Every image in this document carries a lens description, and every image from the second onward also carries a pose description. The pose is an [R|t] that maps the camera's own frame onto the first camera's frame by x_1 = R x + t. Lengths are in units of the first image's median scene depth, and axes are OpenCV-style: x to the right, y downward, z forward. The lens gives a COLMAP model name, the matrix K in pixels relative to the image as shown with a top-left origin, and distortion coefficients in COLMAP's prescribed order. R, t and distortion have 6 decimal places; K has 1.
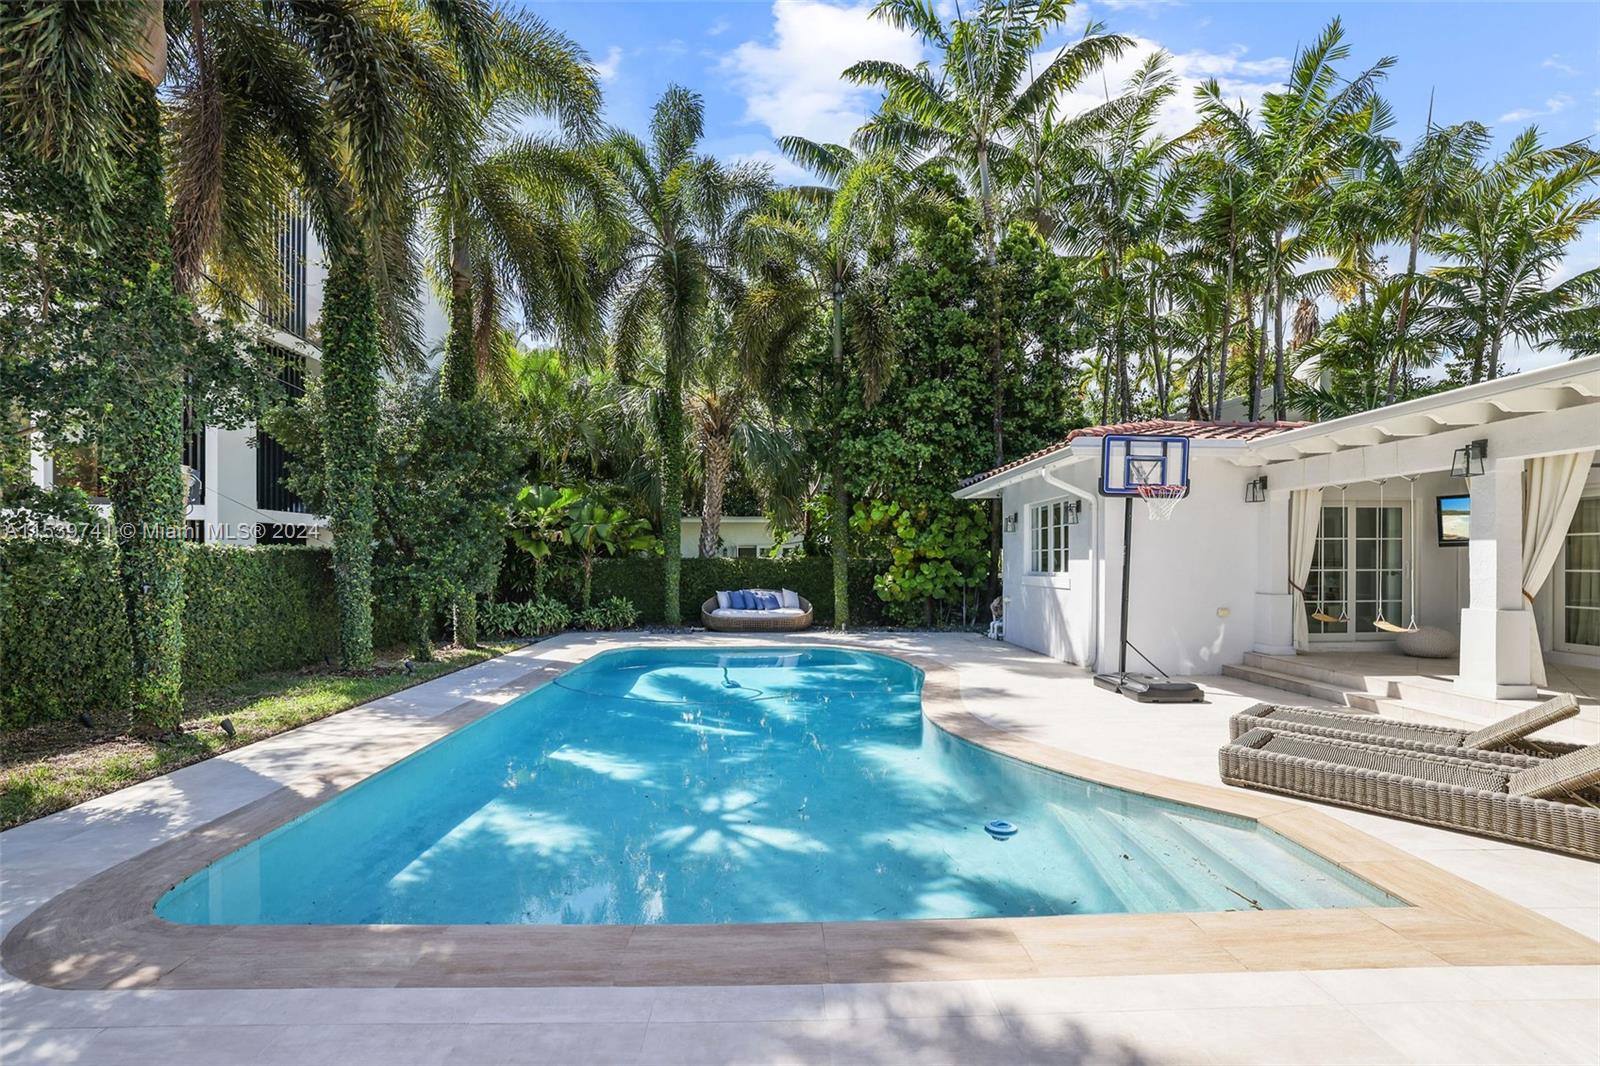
lens RADIAL K [[699.8, 0, 793.4], [0, 699.8, 565.1], [0, 0, 1]] dist [-0.021561, 0.006883]
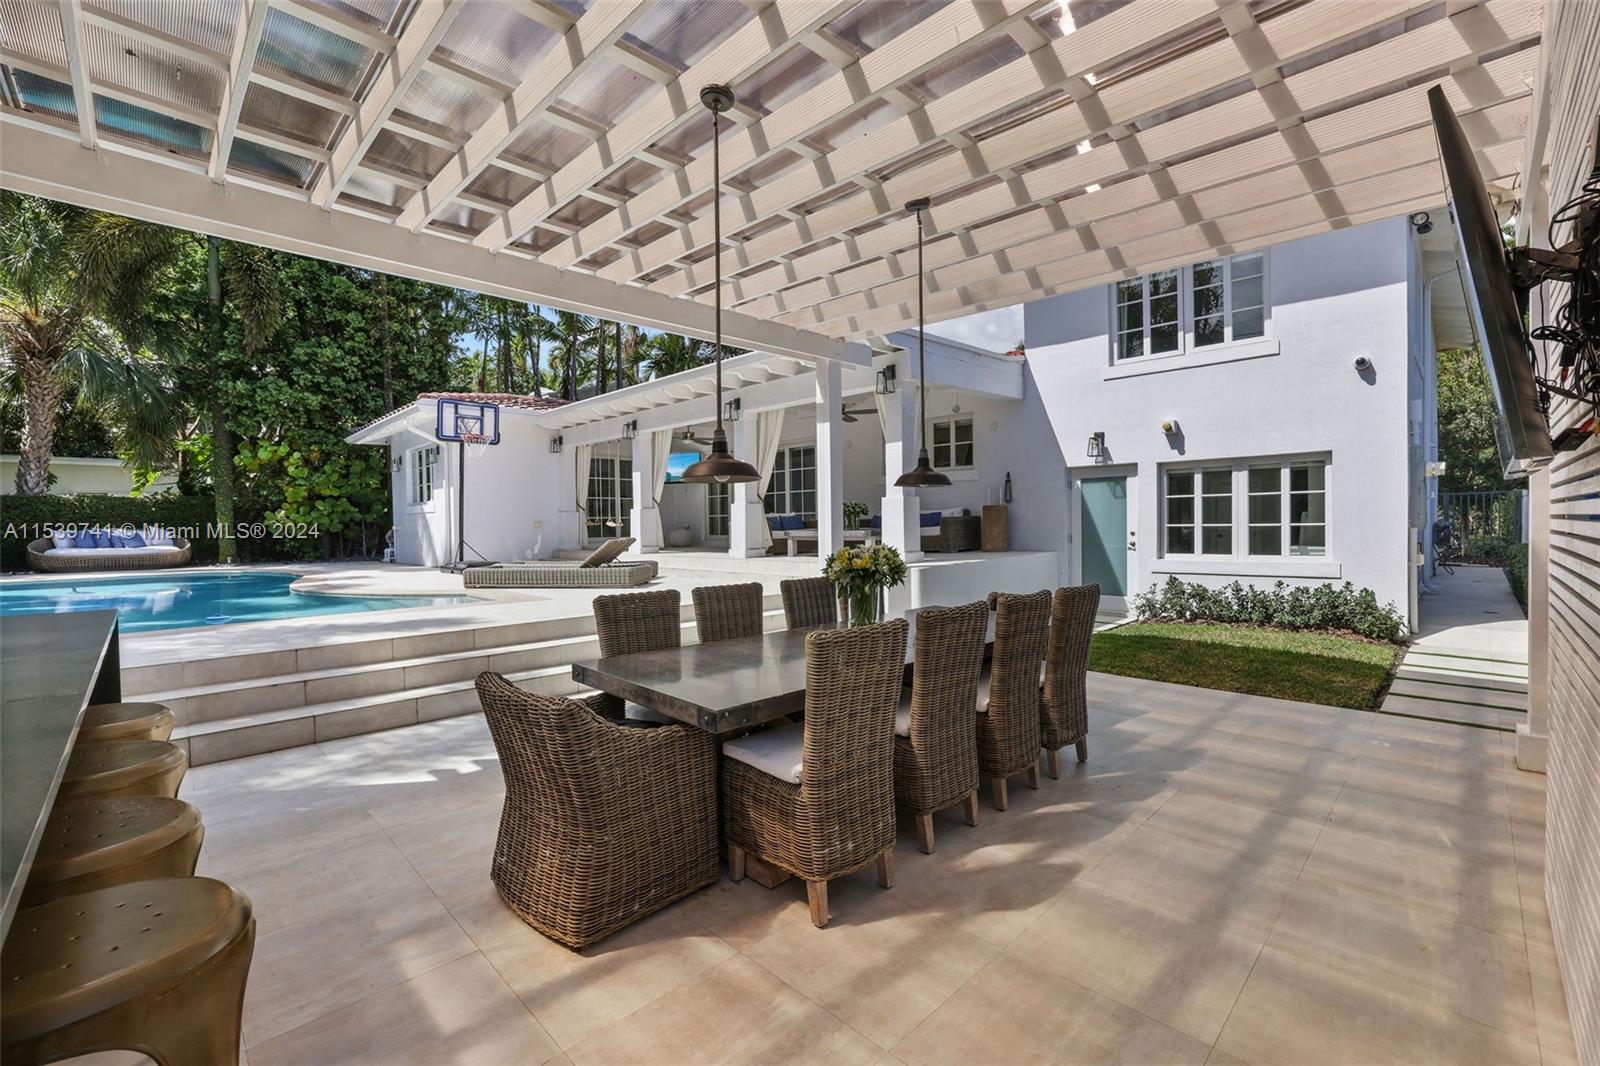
lens RADIAL K [[686.2, 0, 797.5], [0, 686.2, 538.5], [0, 0, 1]] dist [-0.026358, 0.004841]
pose [[0.731418, -0.027585, 0.681371, 0.007179], [0.020075, 0.999619, 0.018919, 0.054304], [-0.681633, -0.000159, 0.731694, -0.319098]]
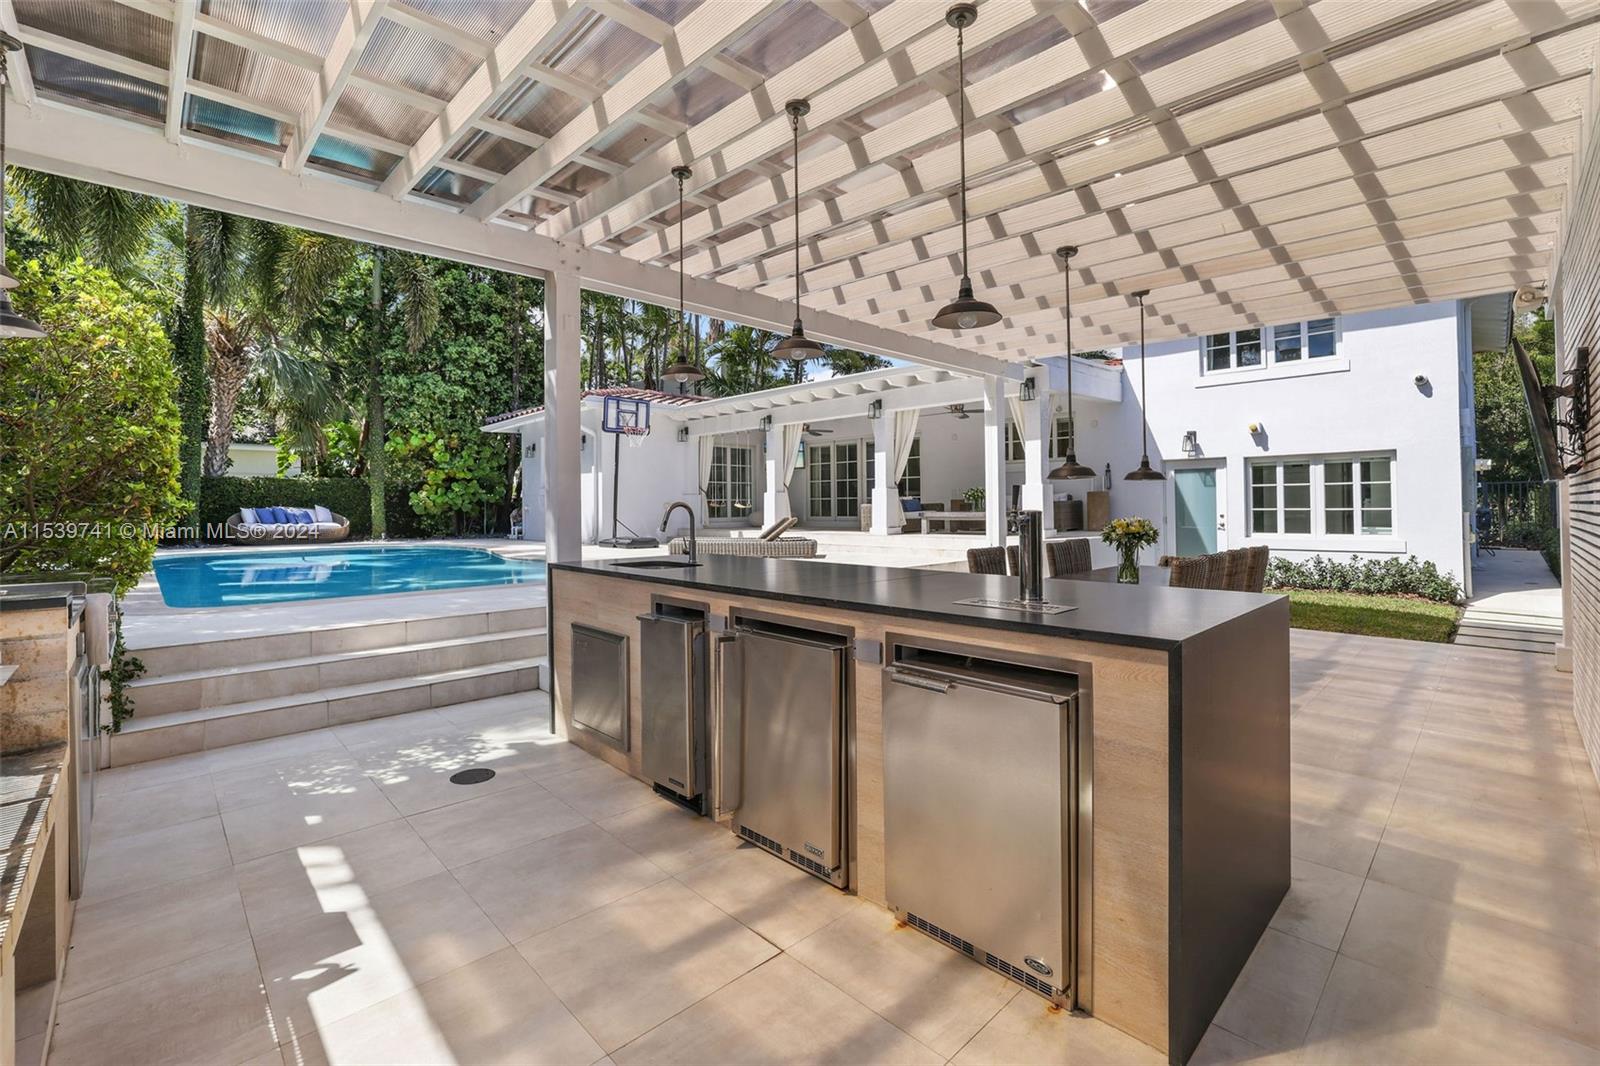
lens RADIAL K [[699.8, 0, 798.3], [0, 699.8, 495.8], [0, 0, 1]] dist [-0.021561, 0.006883]
pose [[0.737844, 0.002032, 0.674968, -0.199442], [0.014111, 0.999730, -0.018435, 0.053096], [-0.674824, 0.023127, 0.737617, -0.319204]]
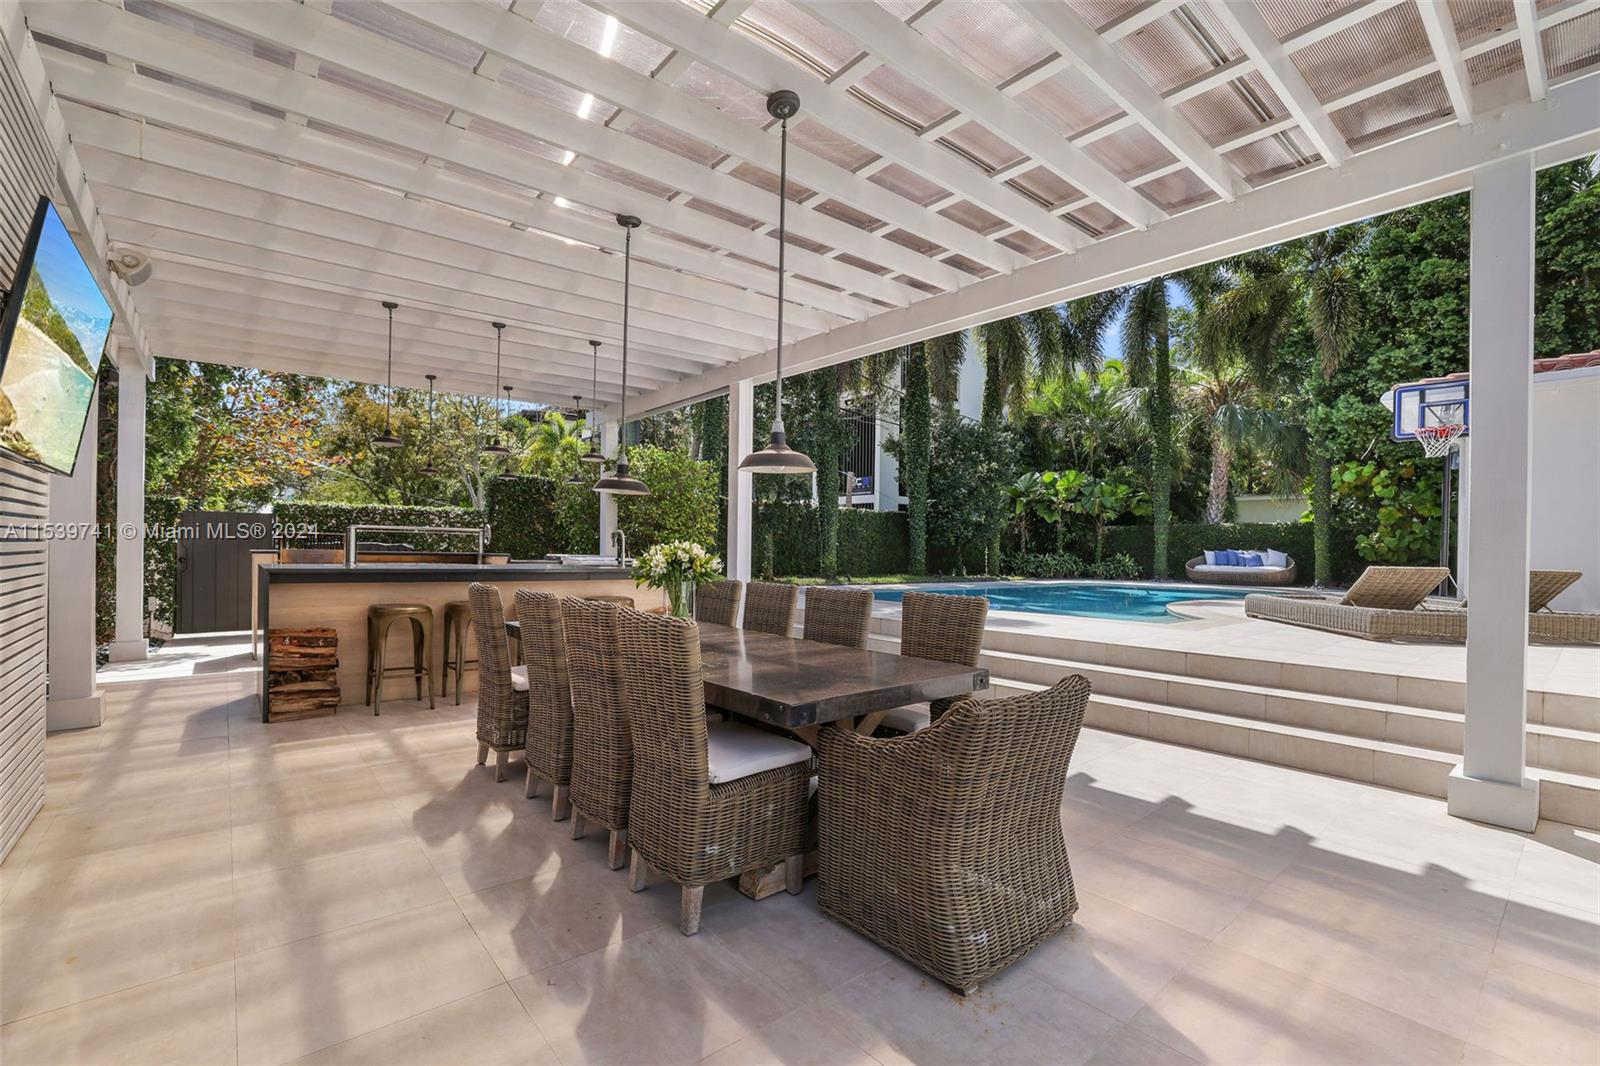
lens RADIAL K [[686.2, 0, 786.7], [0, 686.2, 551.3], [0, 0, 1]] dist [-0.026358, 0.004841]
pose [[0.618199, 0.015404, -0.785870, 0.394024], [-0.026000, 0.999662, -0.000858, 0.063657], [0.785591, 0.020964, 0.618391, -0.278000]]
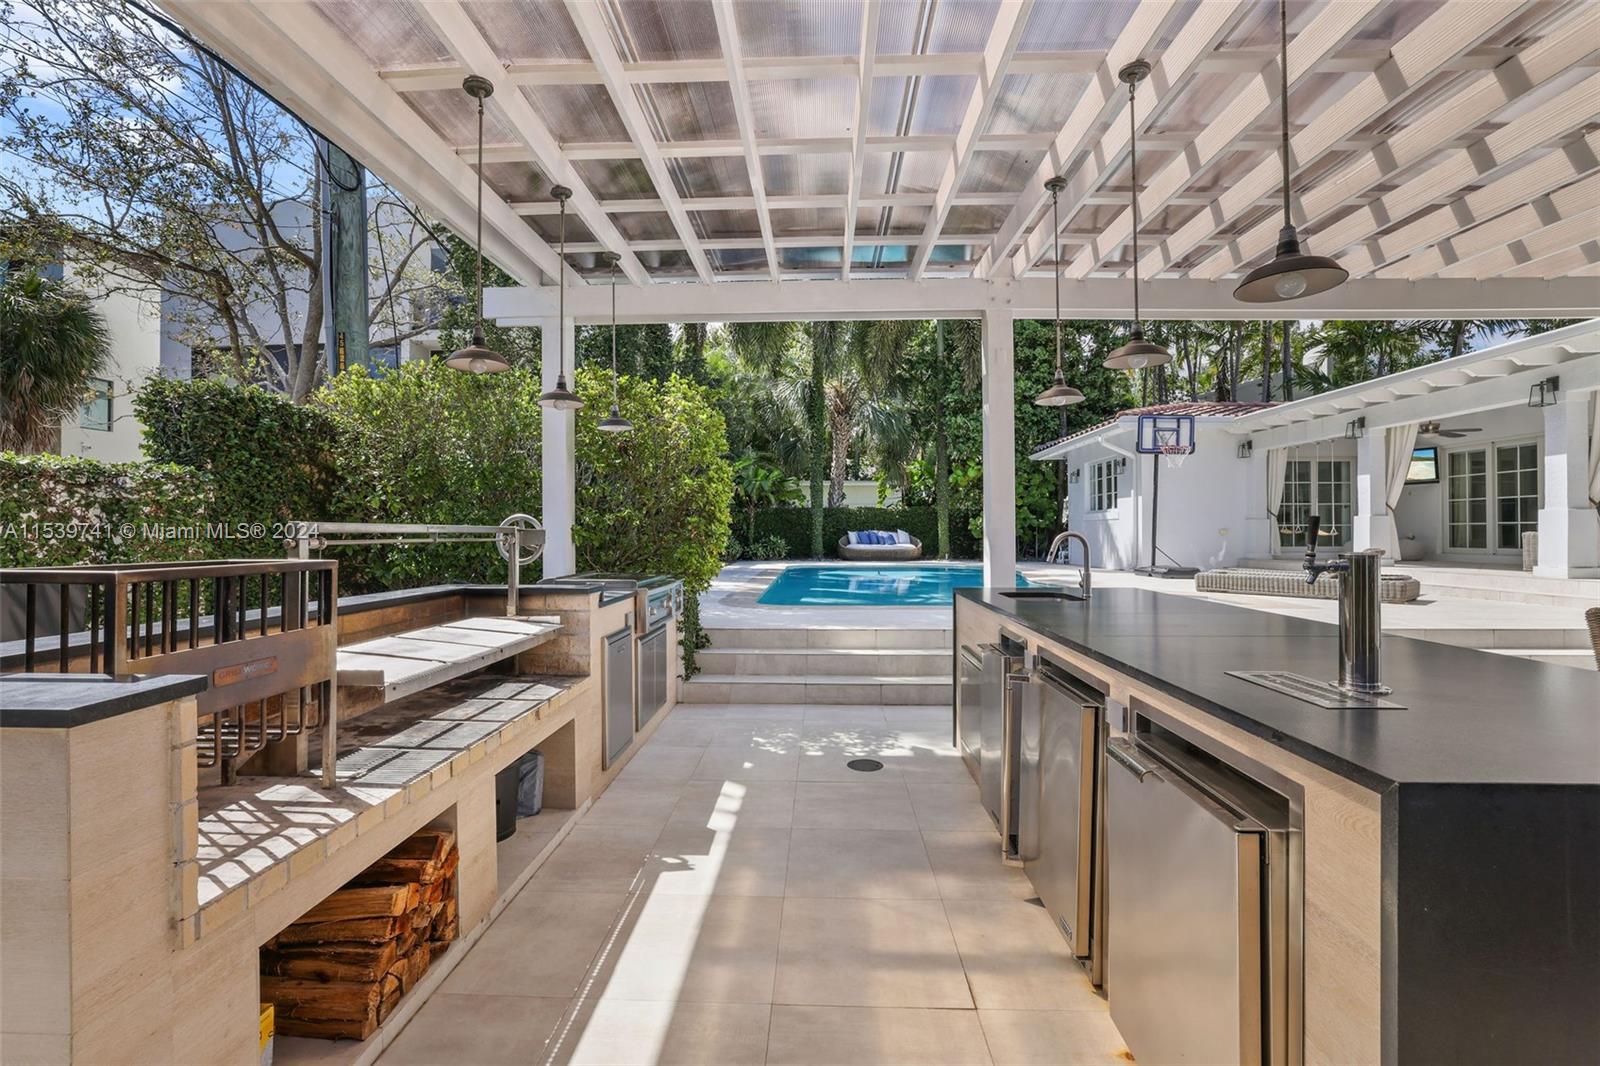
lens RADIAL K [[699.8, 0, 805.4], [0, 699.8, 525.3], [0, 0, 1]] dist [-0.021561, 0.006883]
pose [[0.998881, -0.001469, -0.047270, -0.134922], [0.000648, 0.999849, -0.017379, 0.051895], [0.047288, 0.017329, 0.998731, -0.347279]]
